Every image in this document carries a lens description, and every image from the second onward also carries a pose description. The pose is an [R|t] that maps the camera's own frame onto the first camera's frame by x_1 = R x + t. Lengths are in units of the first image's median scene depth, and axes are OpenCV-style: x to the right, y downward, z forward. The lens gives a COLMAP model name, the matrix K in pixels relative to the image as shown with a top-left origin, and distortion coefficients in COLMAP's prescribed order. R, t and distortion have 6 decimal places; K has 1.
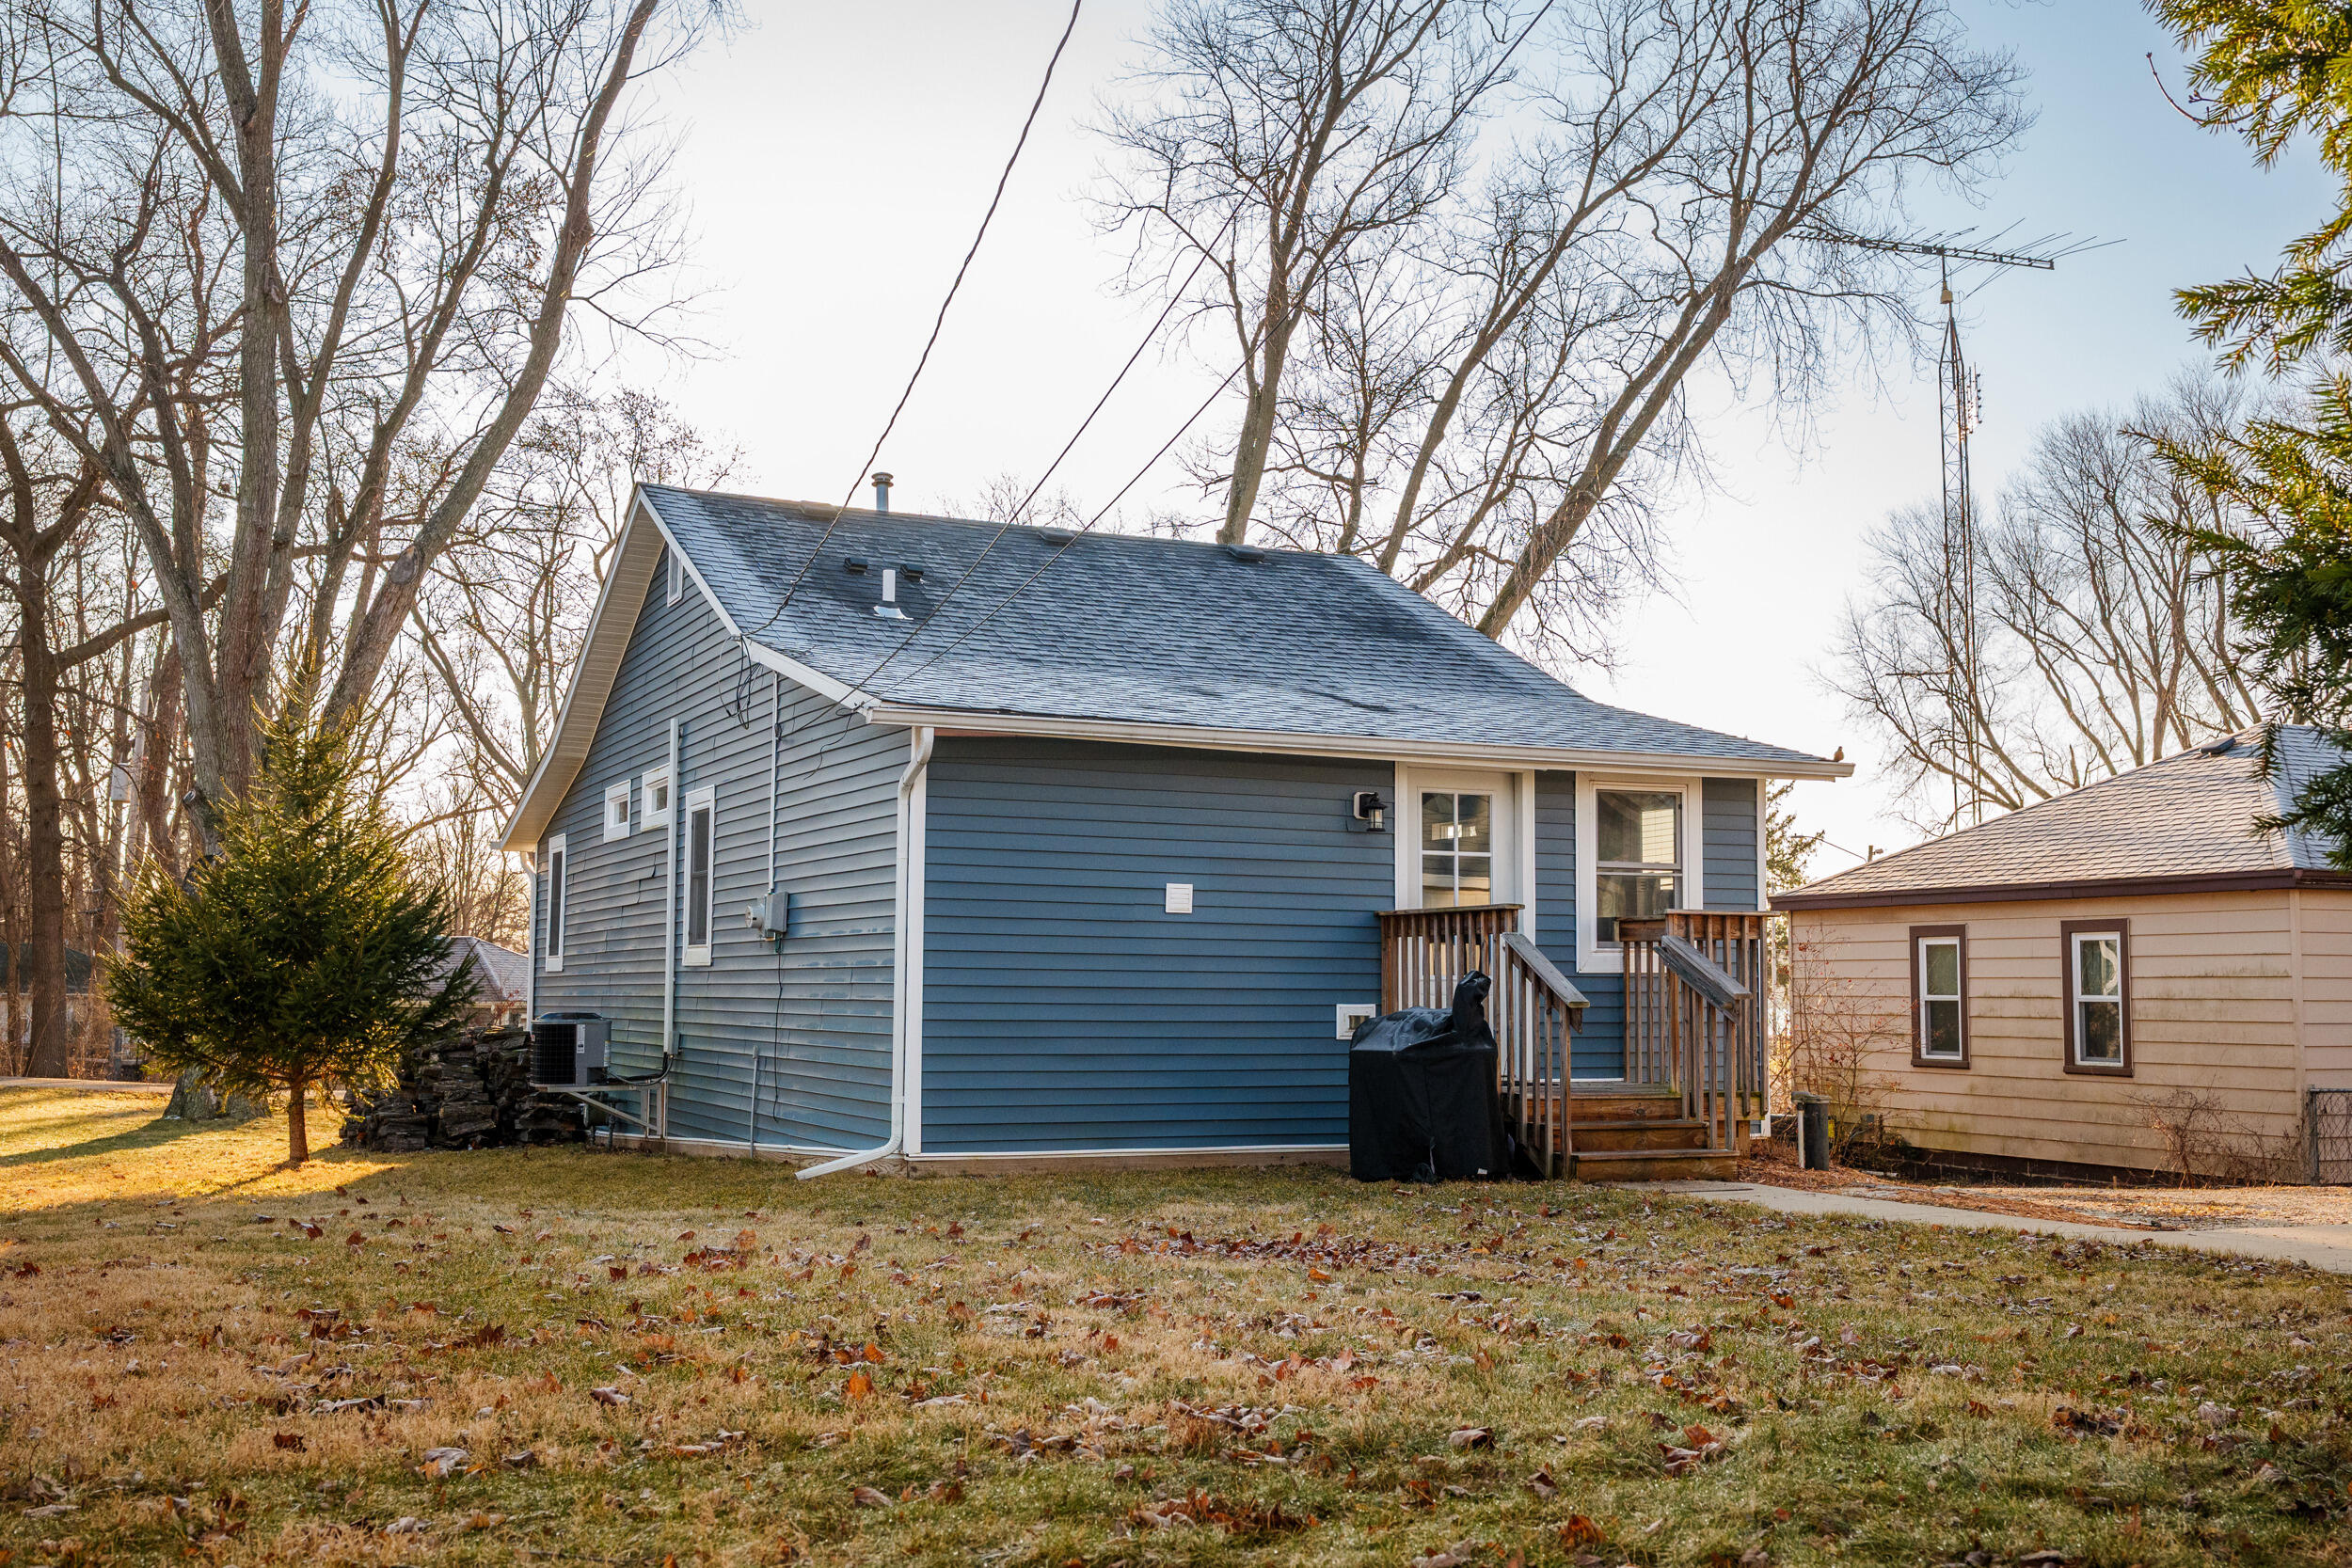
lens RADIAL K [[2279.8, 0, 1176.0], [0, 2279.8, 784.0], [0, 0, 1]] dist [-0.012181, -0.013593]
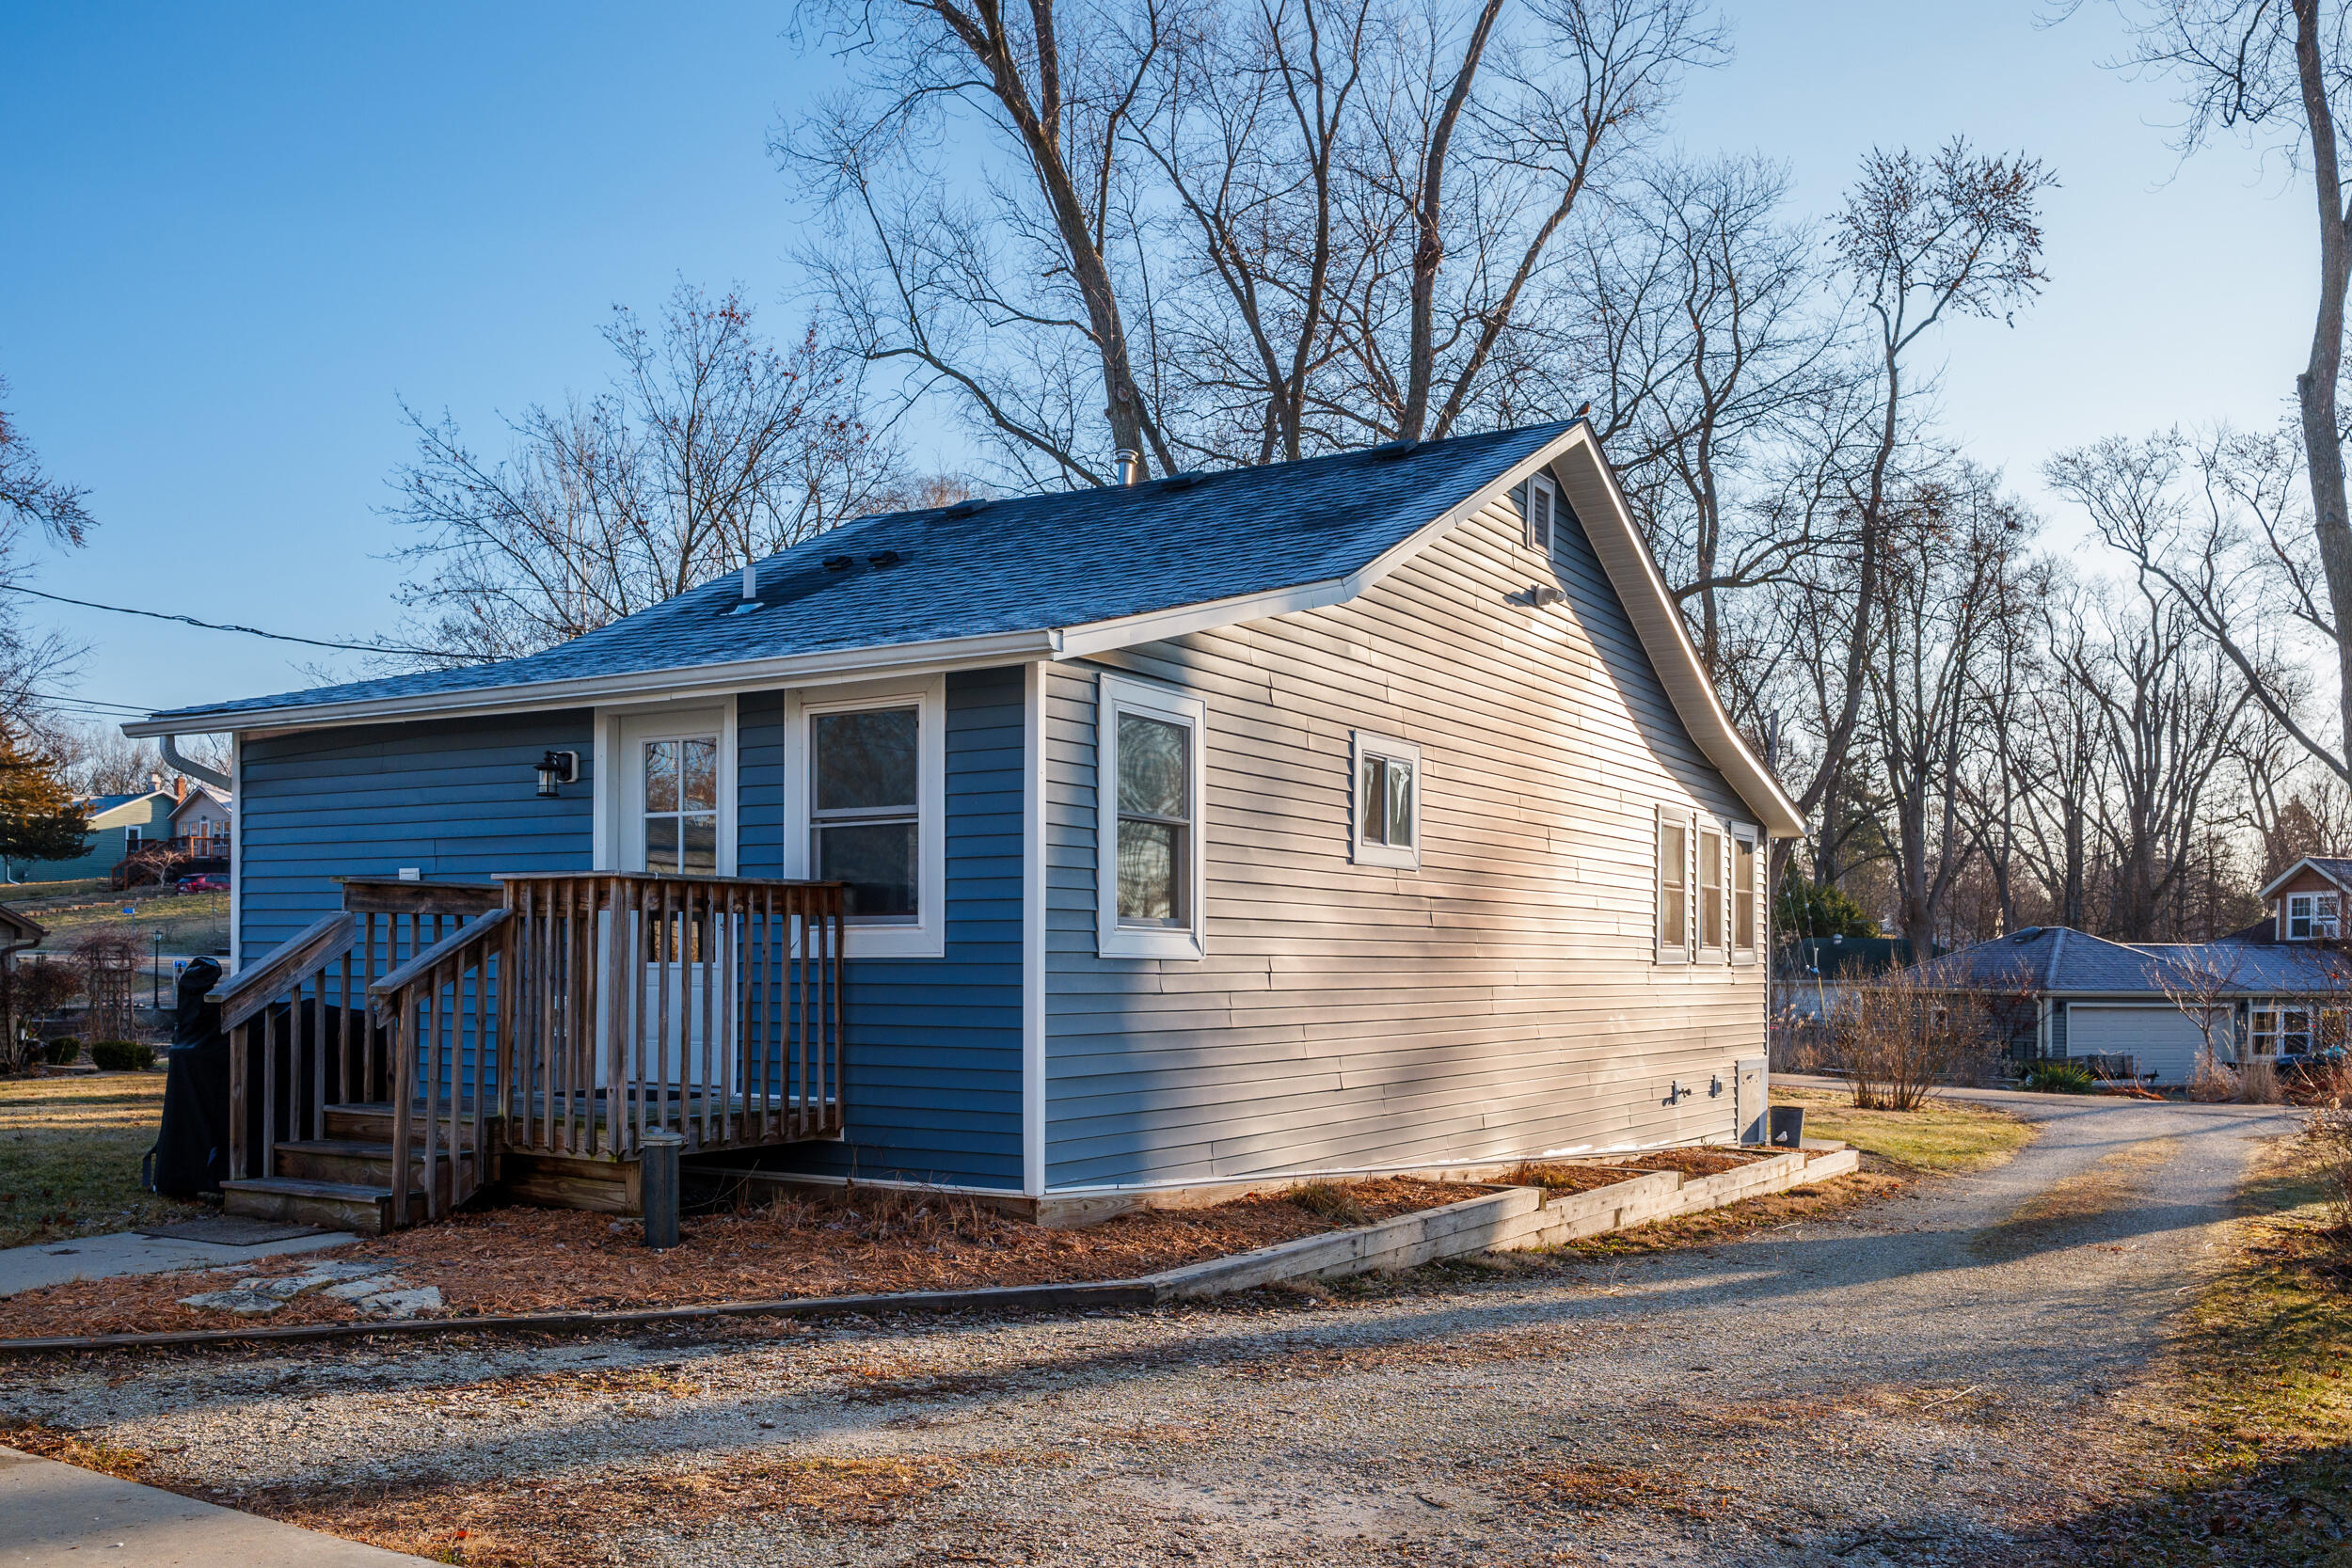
lens RADIAL K [[2052.9, 0, 1135.9], [0, 2052.9, 838.4], [0, 0, 1]] dist [-0.003287, -0.151008]
pose [[0.547162, -0.063751, -0.834595, 0.803744], [0.069580, 0.997109, -0.030548, 0.072404], [0.834129, -0.041356, 0.550016, 0.731494]]
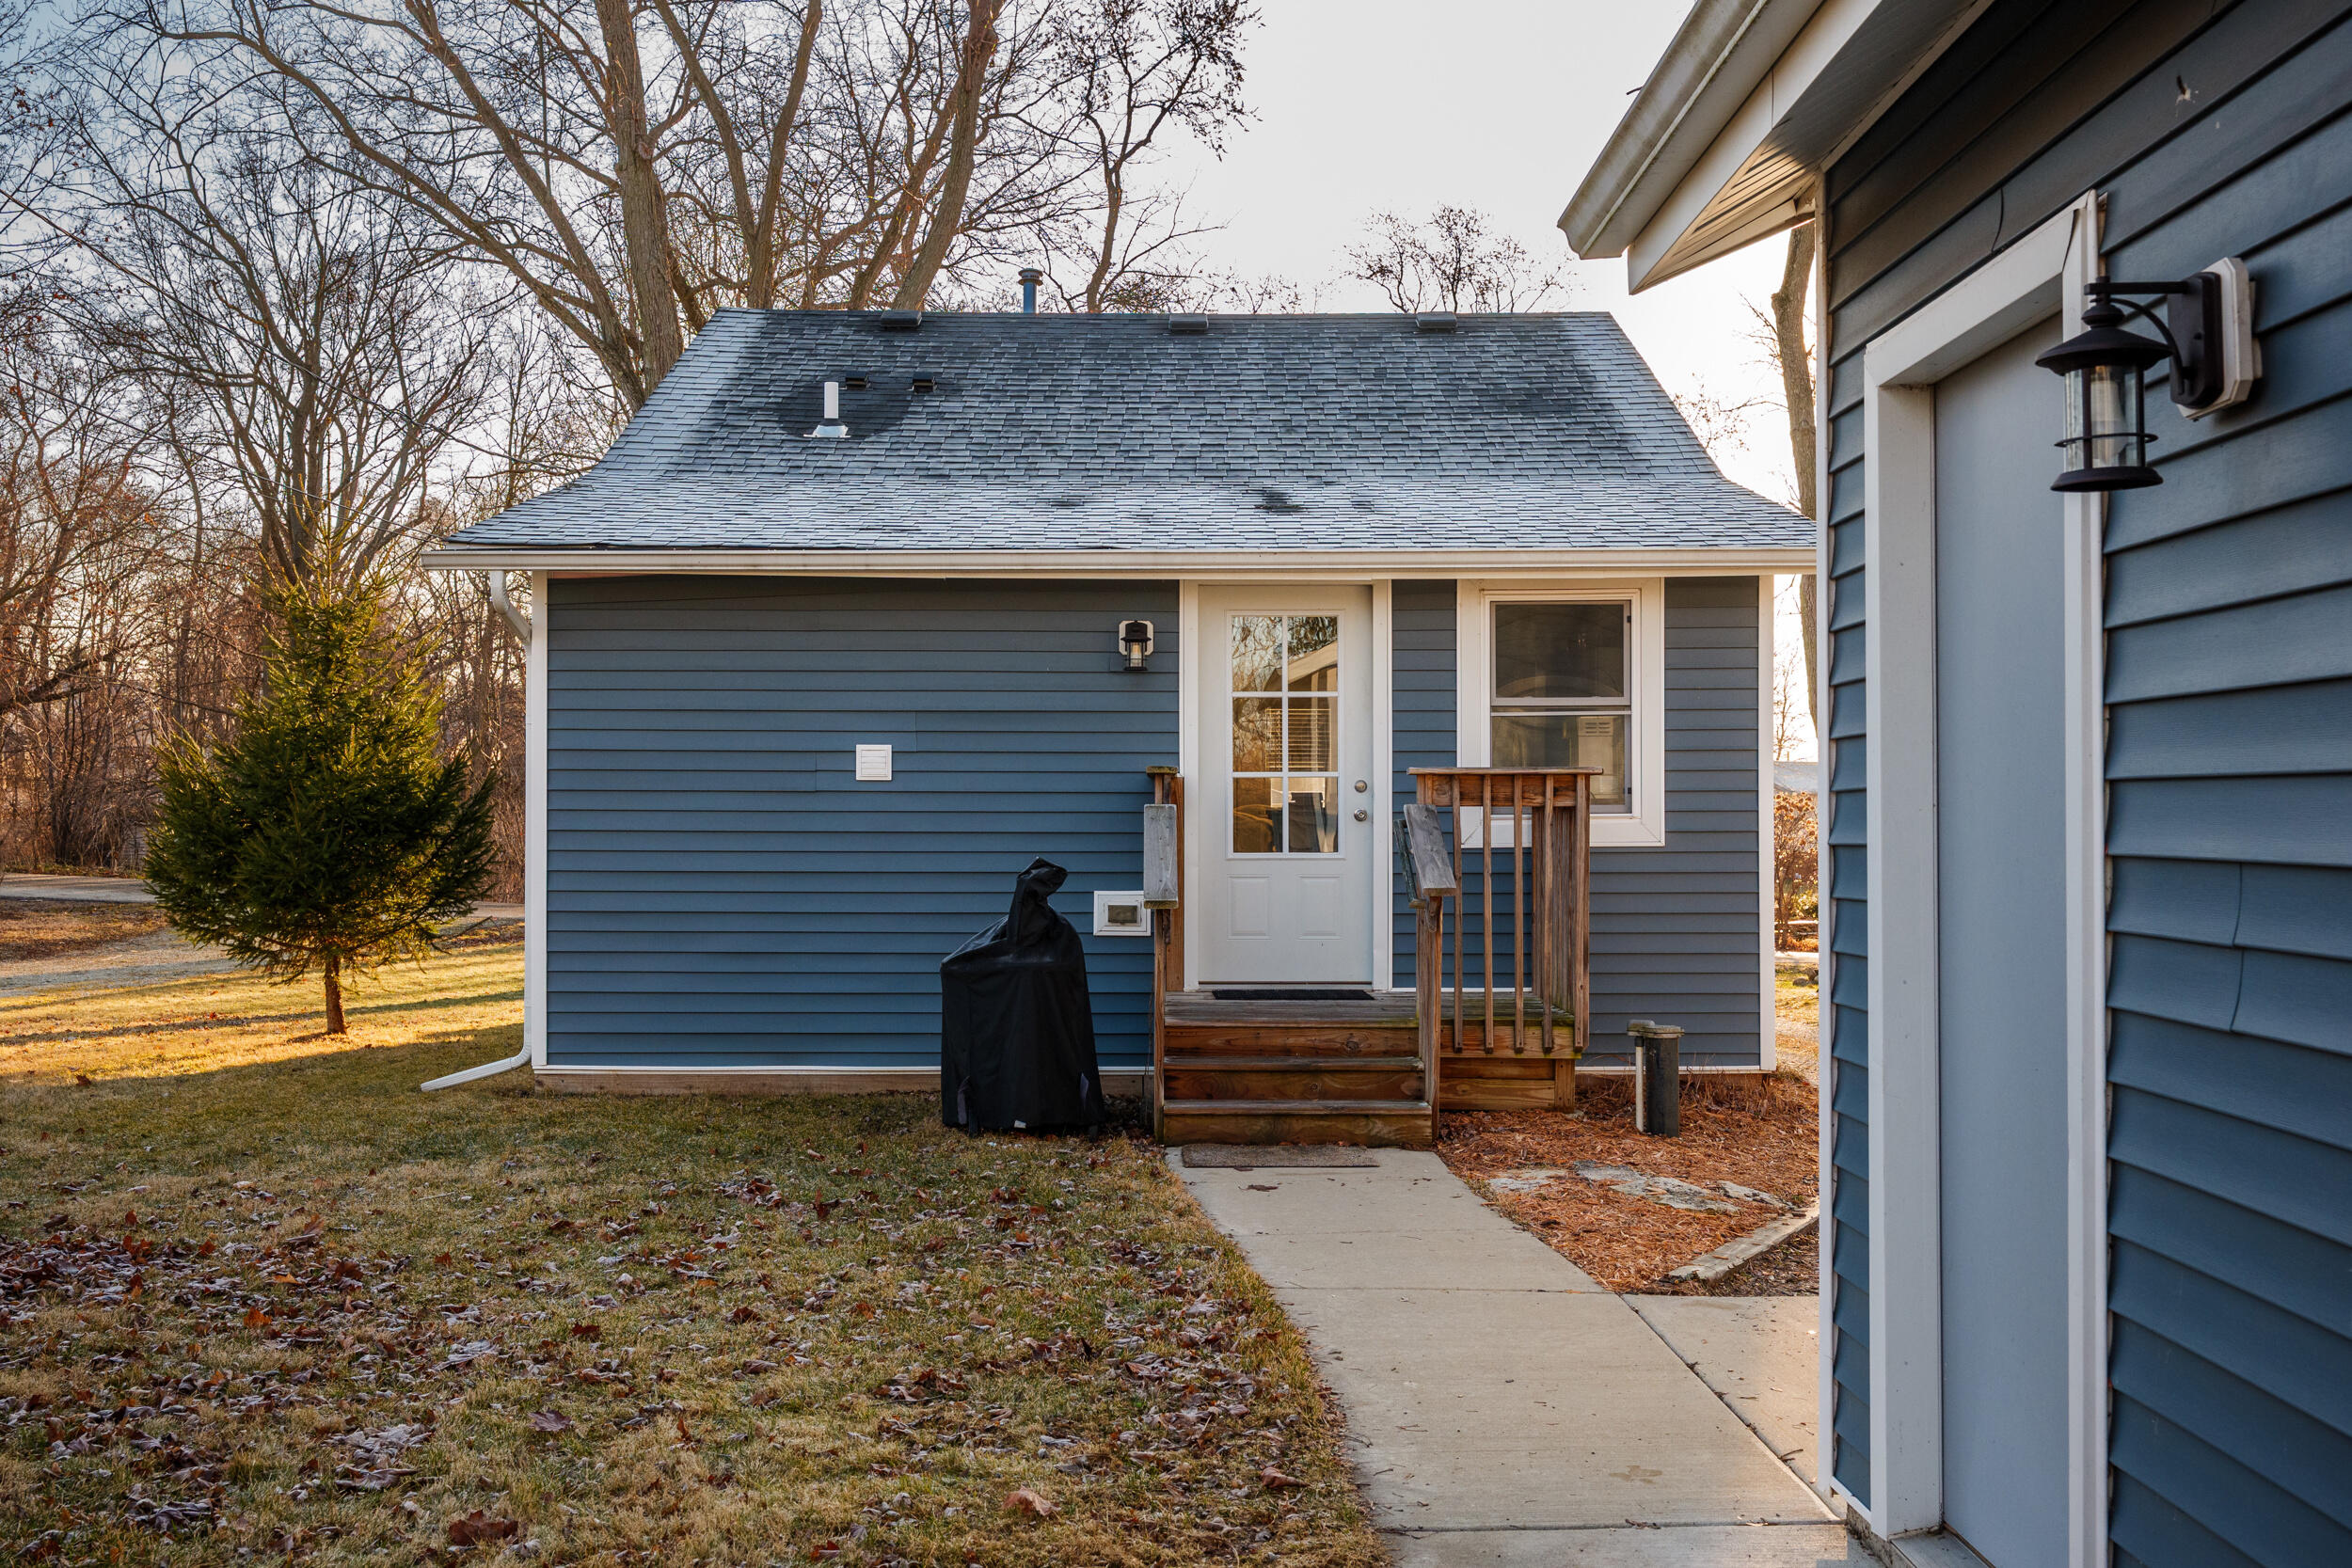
lens RADIAL K [[2315.1, 0, 1176.0], [0, 2315.1, 784.0], [0, 0, 1]] dist [-0.005853, 0.002409]
pose [[0.910787, -0.012597, -0.412685, 0.407538], [0.044526, 0.996702, 0.067844, 0.005965], [0.410469, -0.080166, 0.908344, 0.269317]]
